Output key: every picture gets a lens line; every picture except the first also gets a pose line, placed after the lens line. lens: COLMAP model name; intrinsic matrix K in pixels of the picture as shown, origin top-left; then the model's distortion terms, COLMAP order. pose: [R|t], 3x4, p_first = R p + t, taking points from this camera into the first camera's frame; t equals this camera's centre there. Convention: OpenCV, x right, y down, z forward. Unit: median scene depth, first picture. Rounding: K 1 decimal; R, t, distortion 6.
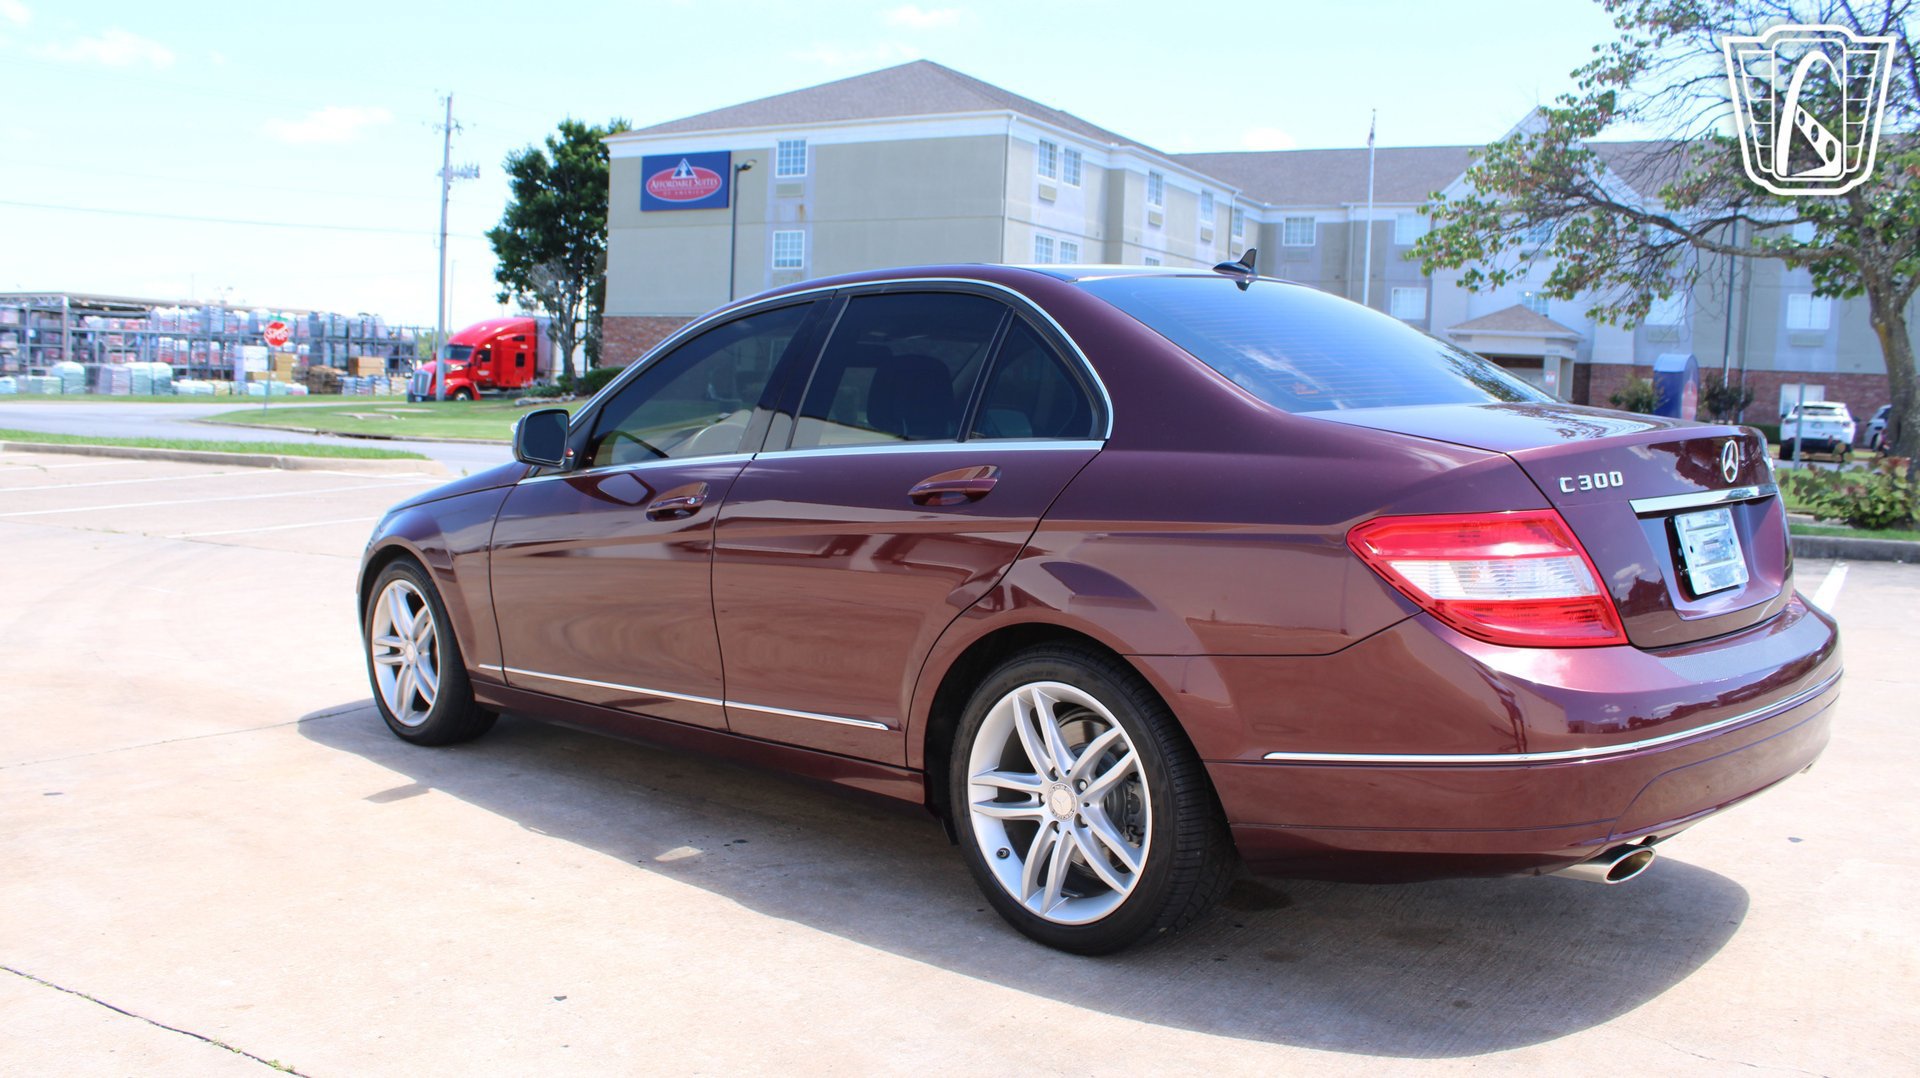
lens RADIAL K [[1595.5, 0, 953.6], [0, 1595.5, 533.2], [0, 0, 1]] dist [-0.164561, 0.147969]
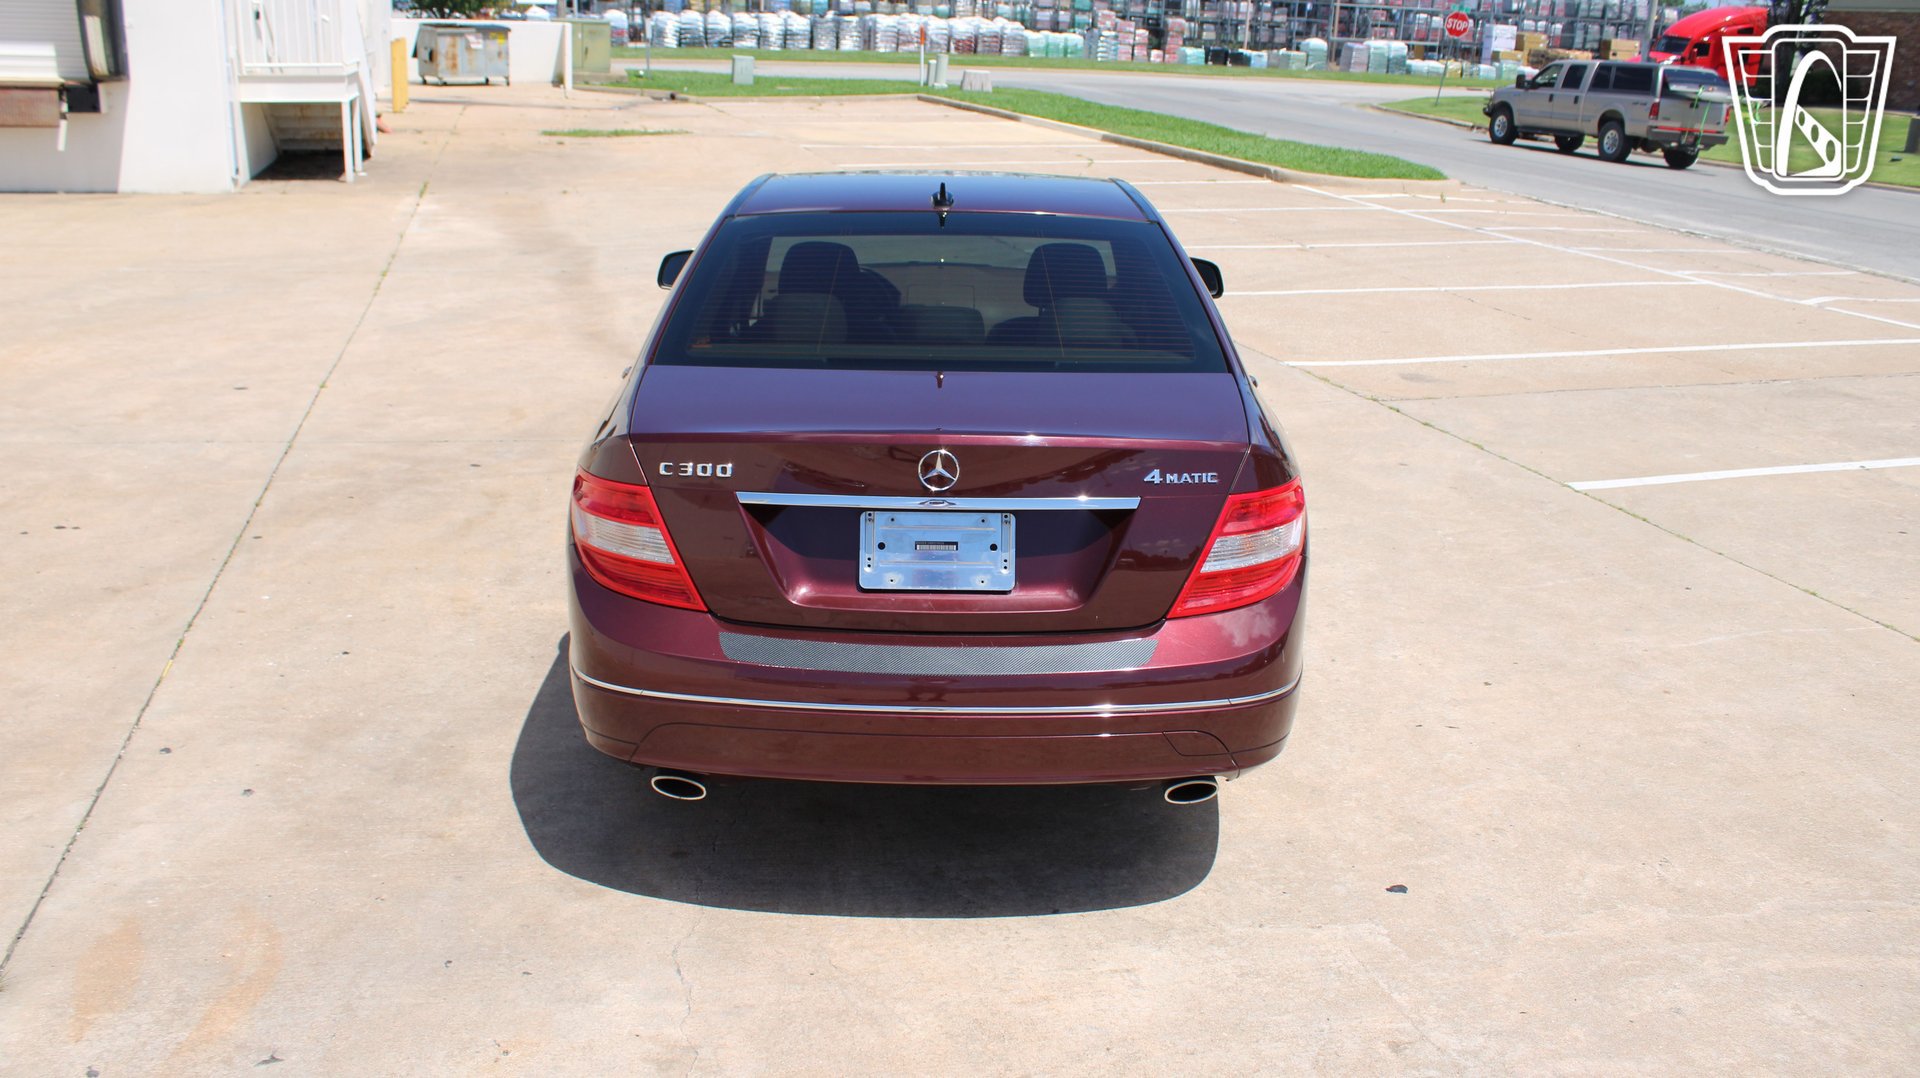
lens RADIAL K [[1592.9, 0, 941.3], [0, 1592.9, 533.7], [0, 0, 1]] dist [-0.168029, 0.155148]
pose [[0.709577, 0.217108, -0.670346, 0.691054], [-0.076854, 0.969519, 0.232651, -0.141877], [0.700424, -0.113565, 0.704634, 0.149811]]
